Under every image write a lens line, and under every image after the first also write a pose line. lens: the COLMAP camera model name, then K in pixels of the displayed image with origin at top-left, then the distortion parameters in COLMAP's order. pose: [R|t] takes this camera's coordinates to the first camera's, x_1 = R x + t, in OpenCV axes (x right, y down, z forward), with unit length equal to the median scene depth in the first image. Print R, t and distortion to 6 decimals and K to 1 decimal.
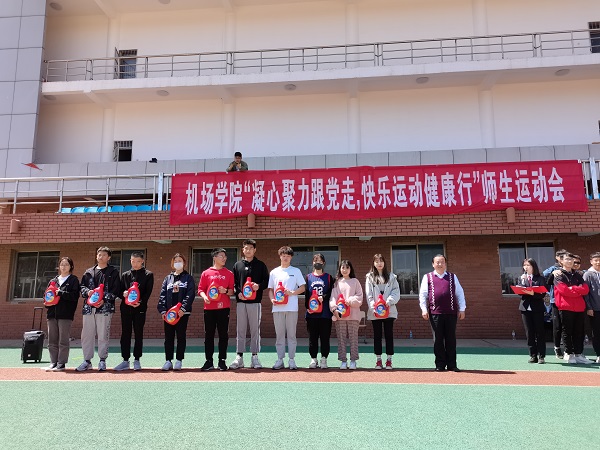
lens RADIAL K [[448.0, 0, 301.6], [0, 448.0, 223.6], [0, 0, 1]] dist [0.046351, 0.002580]
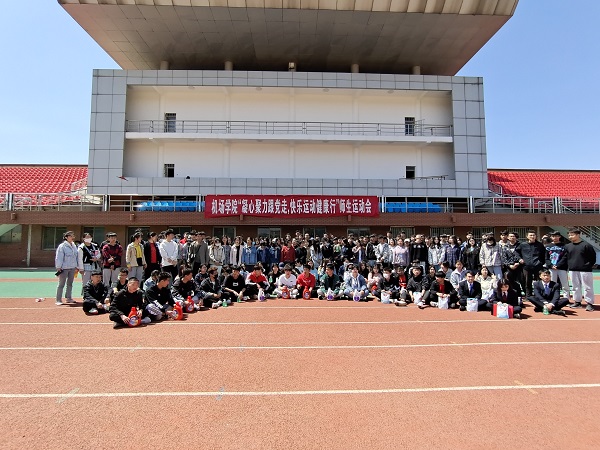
lens RADIAL K [[281.3, 0, 299.4], [0, 281.3, 227.8], [0, 0, 1]] dist [0.000491, 0.000006]
pose [[0.992427, 0.016346, 0.121745, 0.005983], [-0.029673, 0.993657, 0.108469, -0.114867], [-0.119199, -0.111260, 0.986617, -0.442602]]
